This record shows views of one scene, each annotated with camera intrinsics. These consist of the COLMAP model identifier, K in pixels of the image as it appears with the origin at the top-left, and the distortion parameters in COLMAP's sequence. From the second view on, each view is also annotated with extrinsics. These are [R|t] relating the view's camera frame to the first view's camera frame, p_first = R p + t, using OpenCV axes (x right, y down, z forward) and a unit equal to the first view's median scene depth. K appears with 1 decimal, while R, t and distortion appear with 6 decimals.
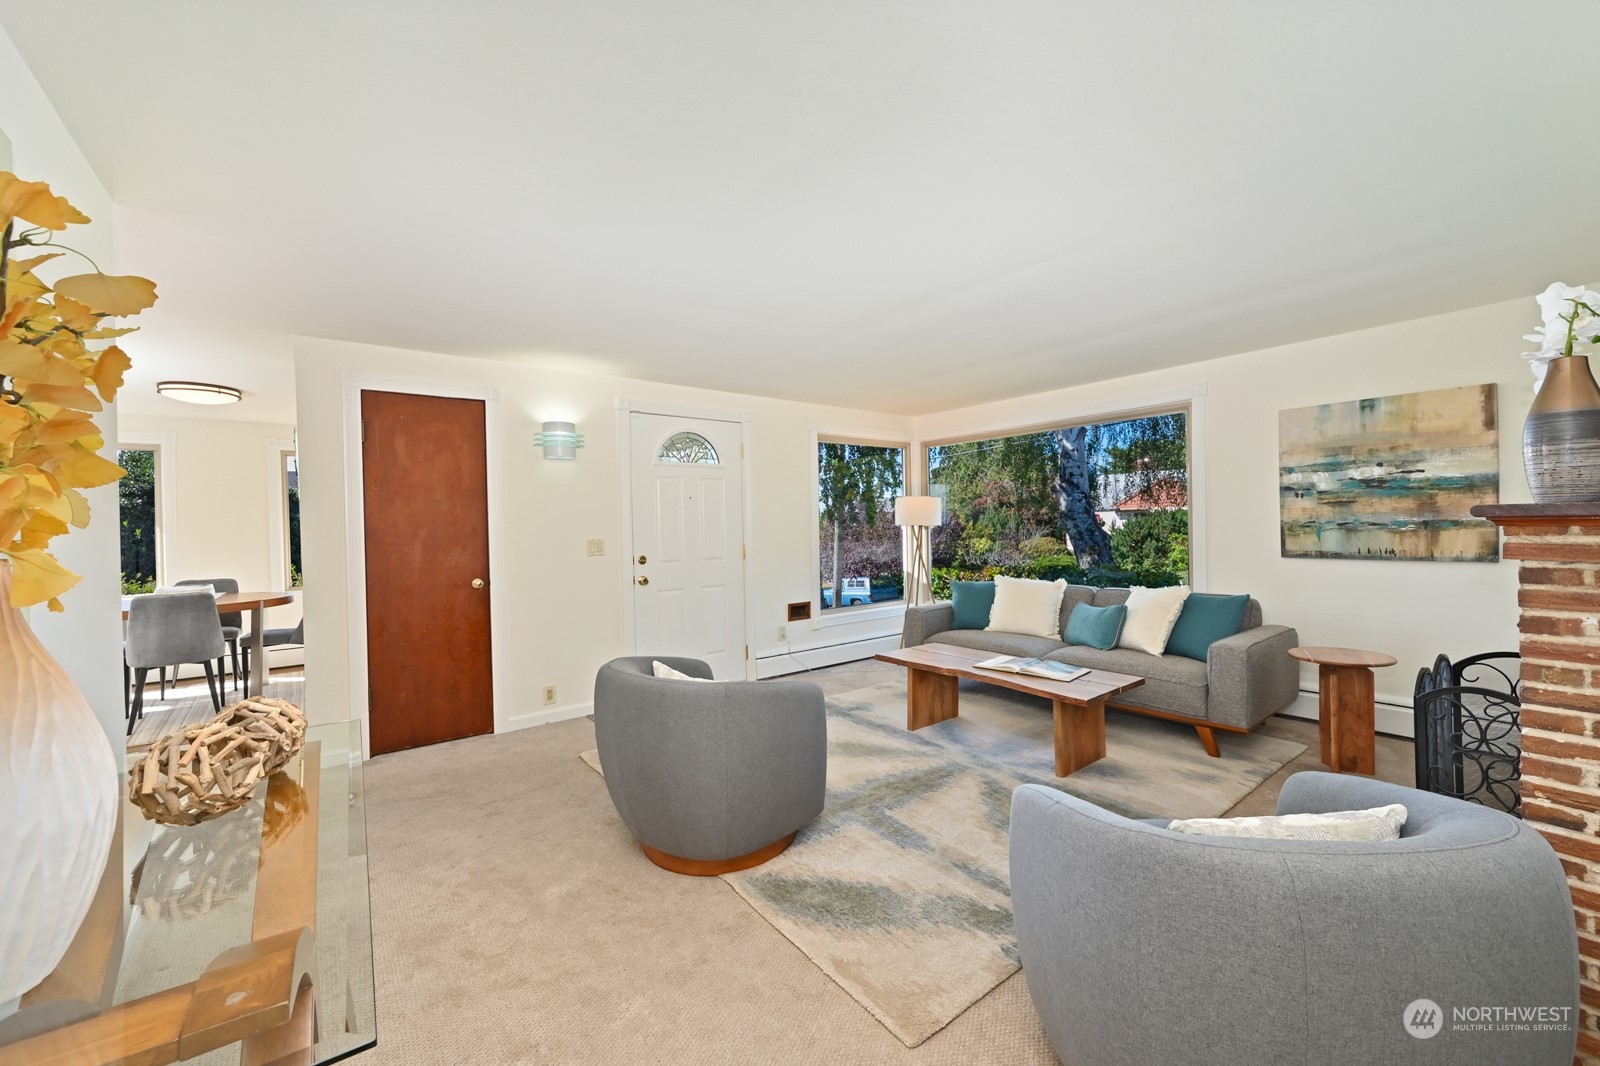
lens RADIAL K [[659.5, 0, 793.9], [0, 659.5, 528.0], [0, 0, 1]] dist [-0.007758, -0.000189]
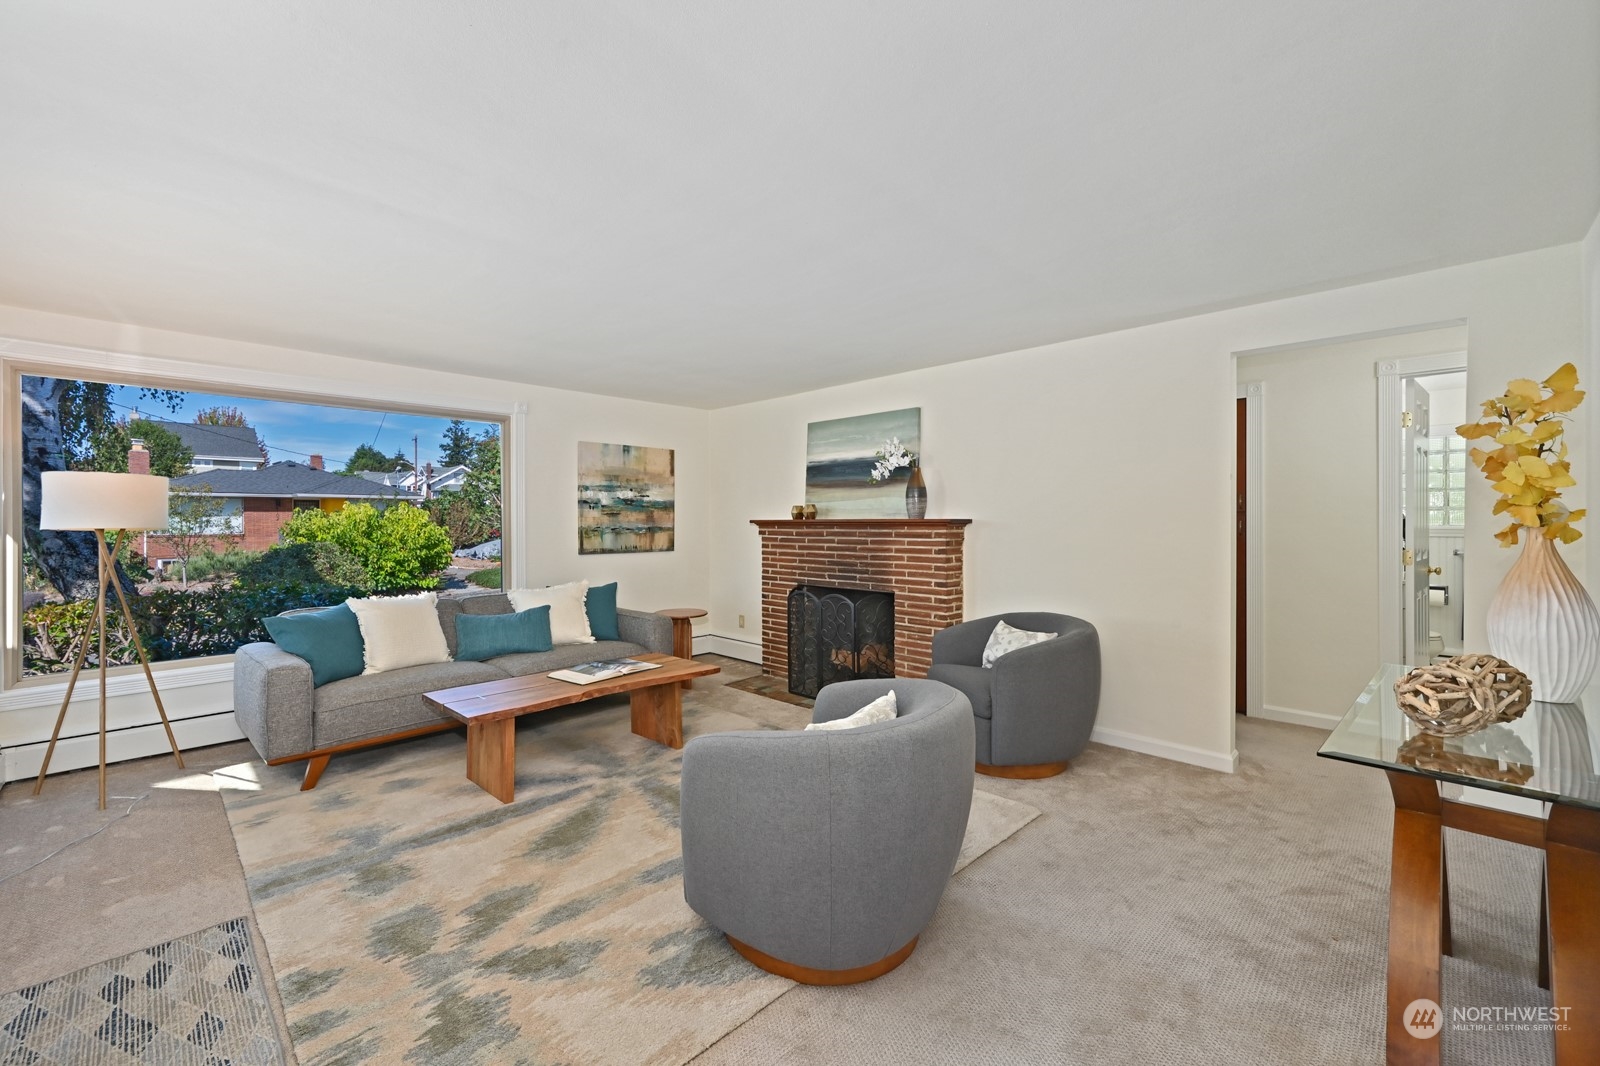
lens RADIAL K [[659.5, 0, 793.7], [0, 659.5, 527.7], [0, 0, 1]] dist [-0.007758, -0.000189]
pose [[-0.171730, 0.011258, 0.985080, -0.664279], [0.010856, 0.999896, -0.009534, 0.009215], [-0.985084, 0.009057, -0.171834, 0.882317]]
